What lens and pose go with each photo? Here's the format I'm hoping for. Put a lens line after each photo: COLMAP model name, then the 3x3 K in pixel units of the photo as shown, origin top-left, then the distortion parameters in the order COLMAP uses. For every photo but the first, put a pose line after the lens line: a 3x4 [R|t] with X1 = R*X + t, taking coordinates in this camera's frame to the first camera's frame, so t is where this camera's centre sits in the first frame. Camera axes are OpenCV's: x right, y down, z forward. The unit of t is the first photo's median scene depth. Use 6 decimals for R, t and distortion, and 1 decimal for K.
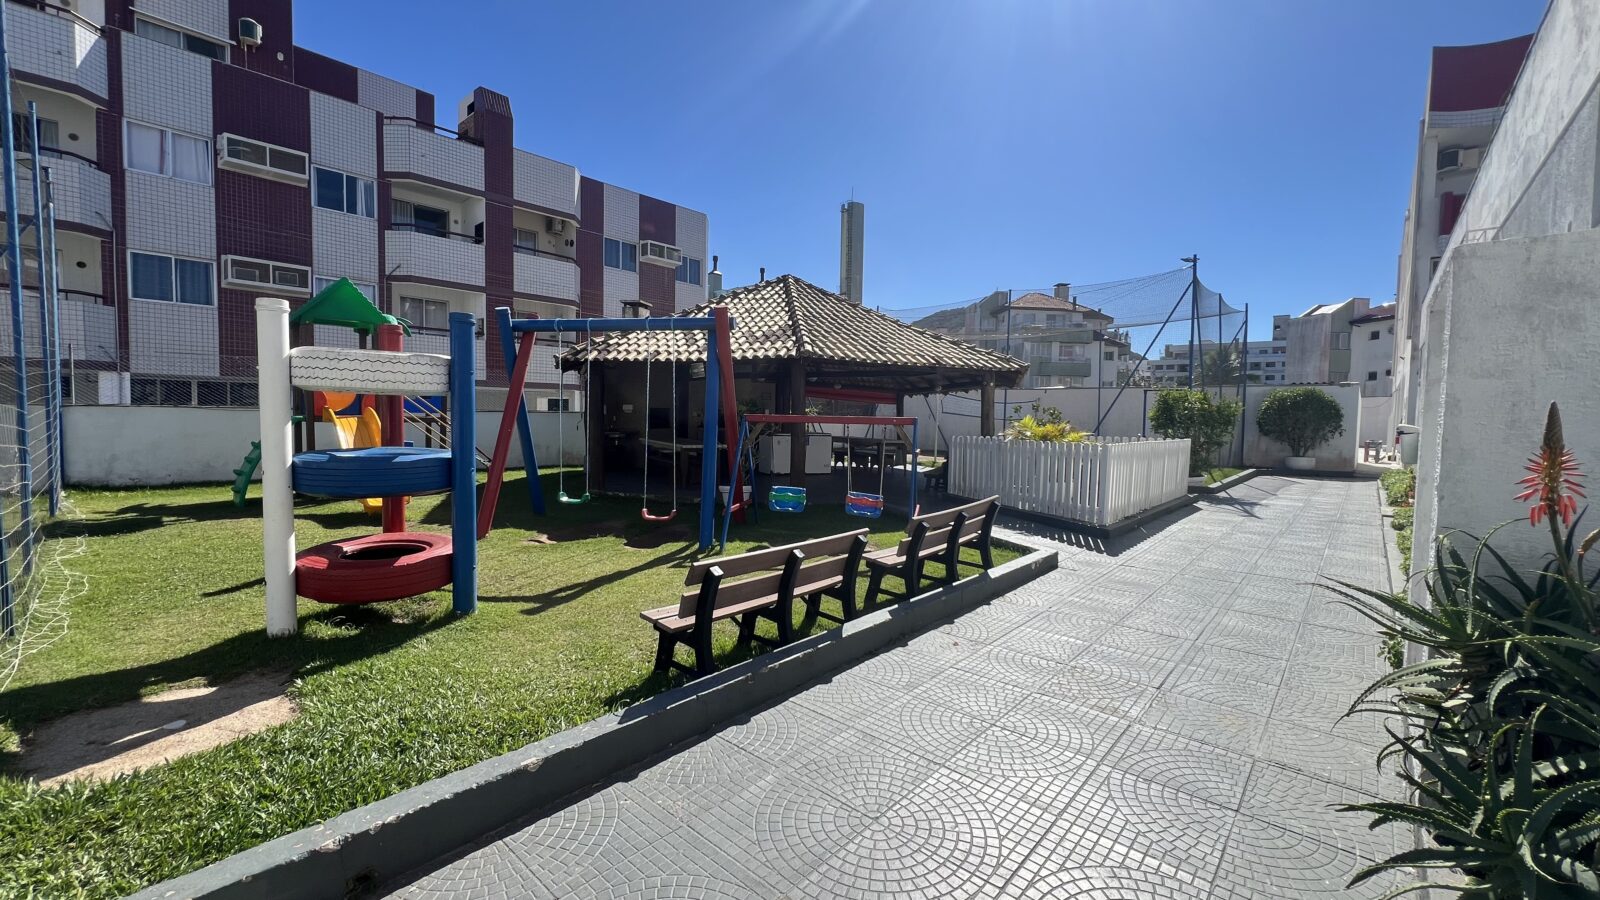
lens RADIAL K [[640.3, 0, 795.8], [0, 640.3, 443.7], [0, 0, 1]] dist [-0.003818, 0.000972]
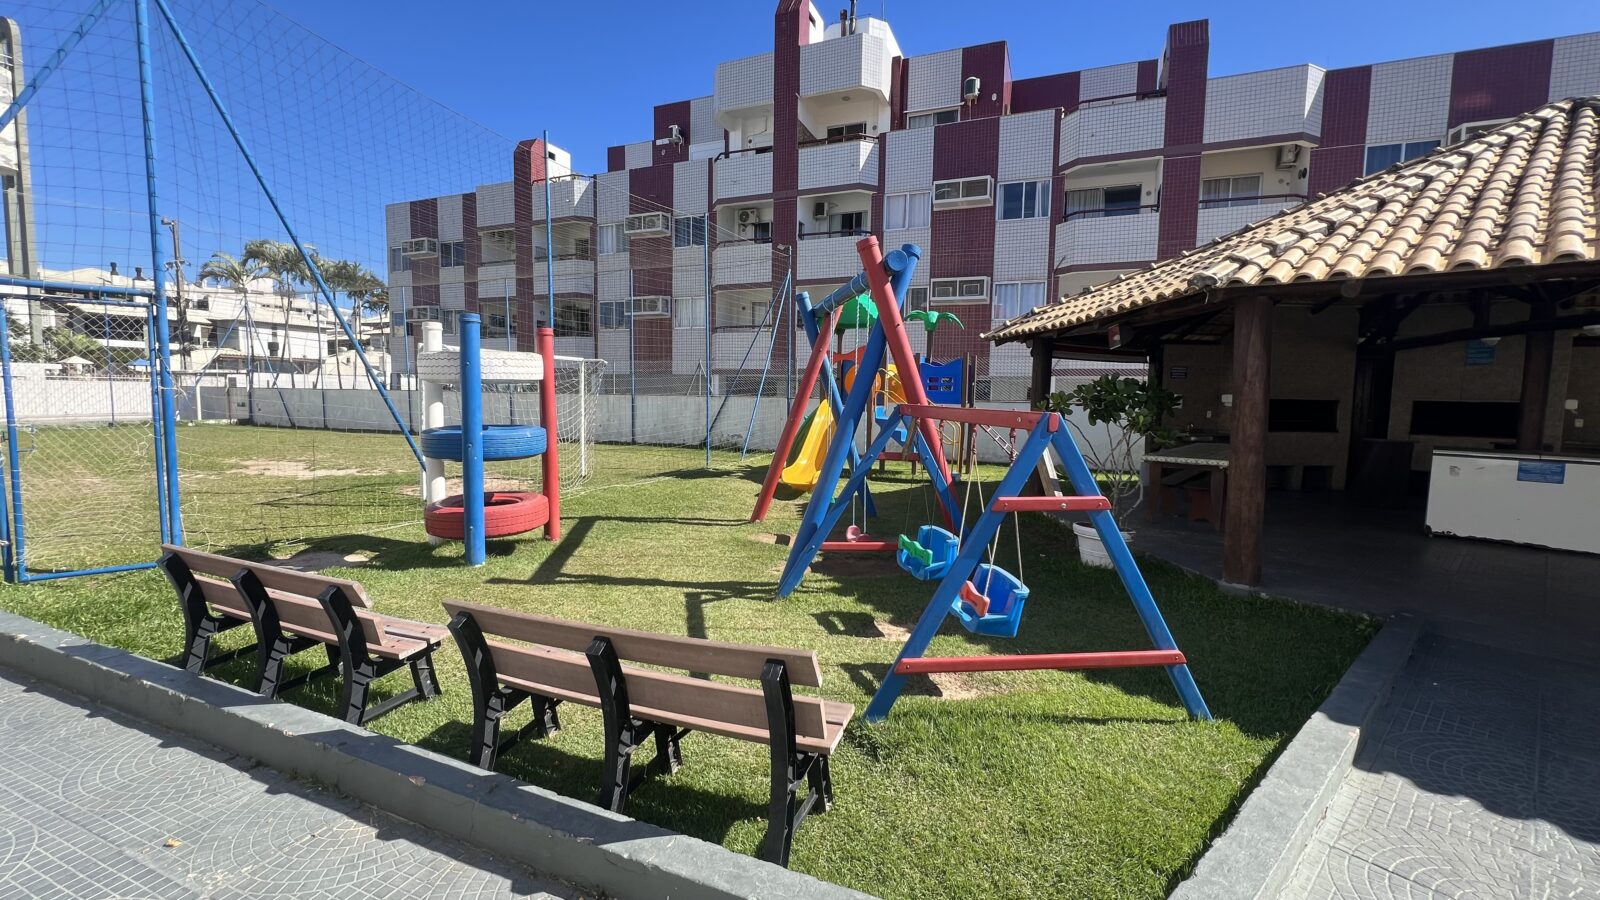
lens RADIAL K [[640.3, 0, 796.8], [0, 640.3, 443.1], [0, 0, 1]] dist [-0.003818, 0.000972]
pose [[0.333427, 0.061024, -0.940799, 0.247837], [-0.054452, 0.997484, 0.045402, -0.015644], [0.941202, 0.036090, 0.335911, 0.358523]]
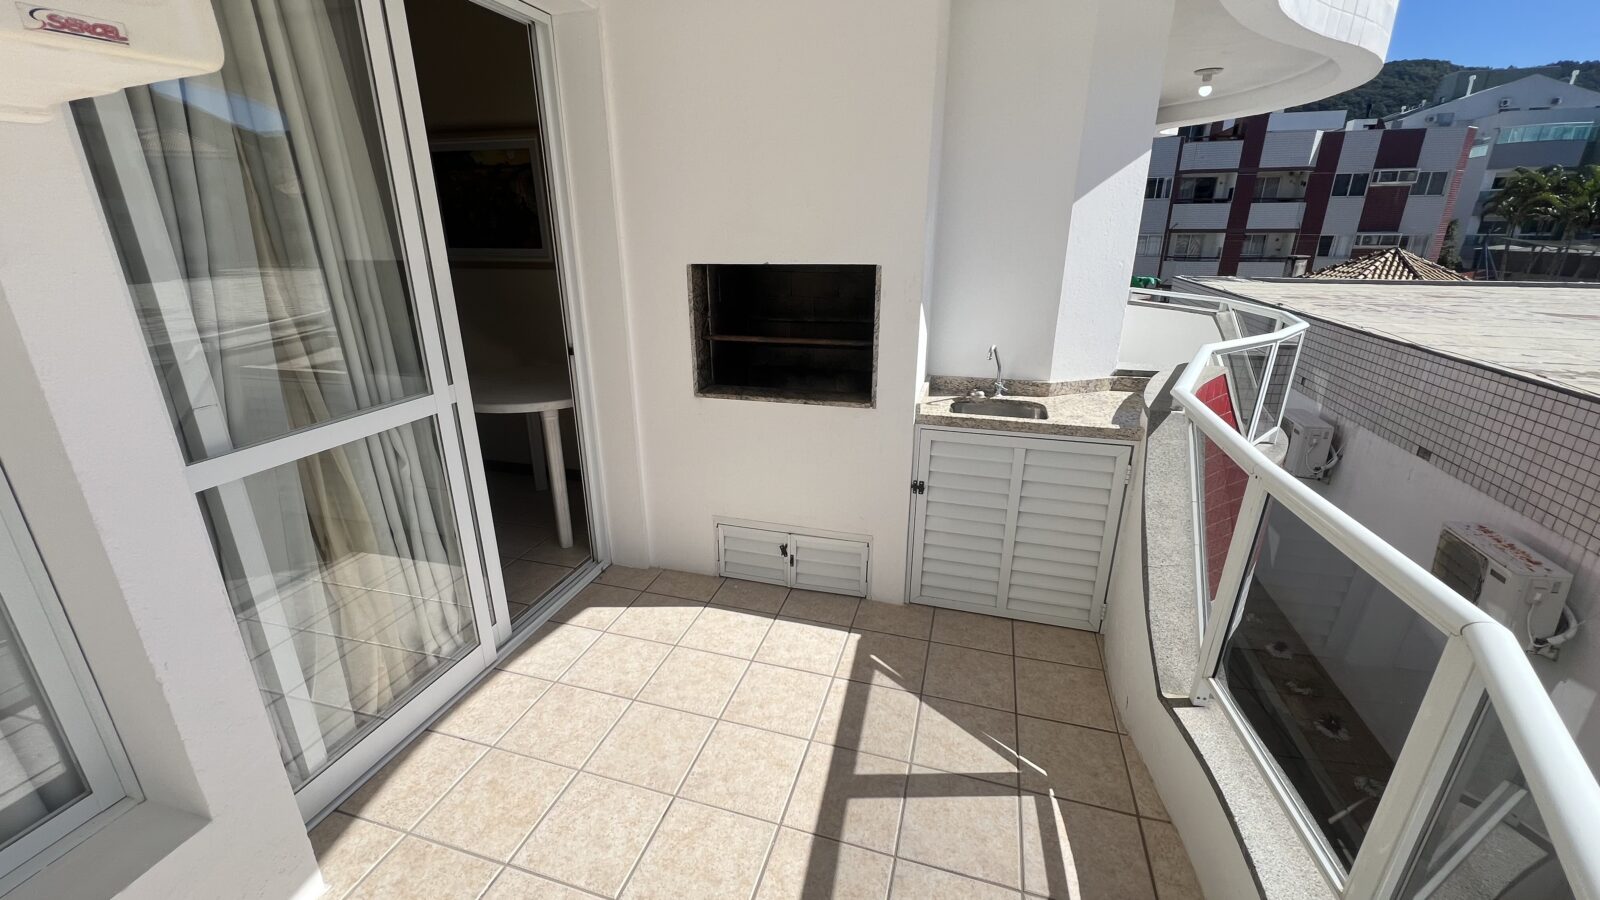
lens RADIAL K [[640.3, 0, 793.8], [0, 640.3, 451.1], [0, 0, 1]] dist [-0.003818, 0.000972]
pose [[0.423380, 0.279426, -0.861783, 0.891615], [-0.030910, 0.955148, 0.294513, -0.203179], [0.905425, -0.098053, 0.413027, -1.082882]]
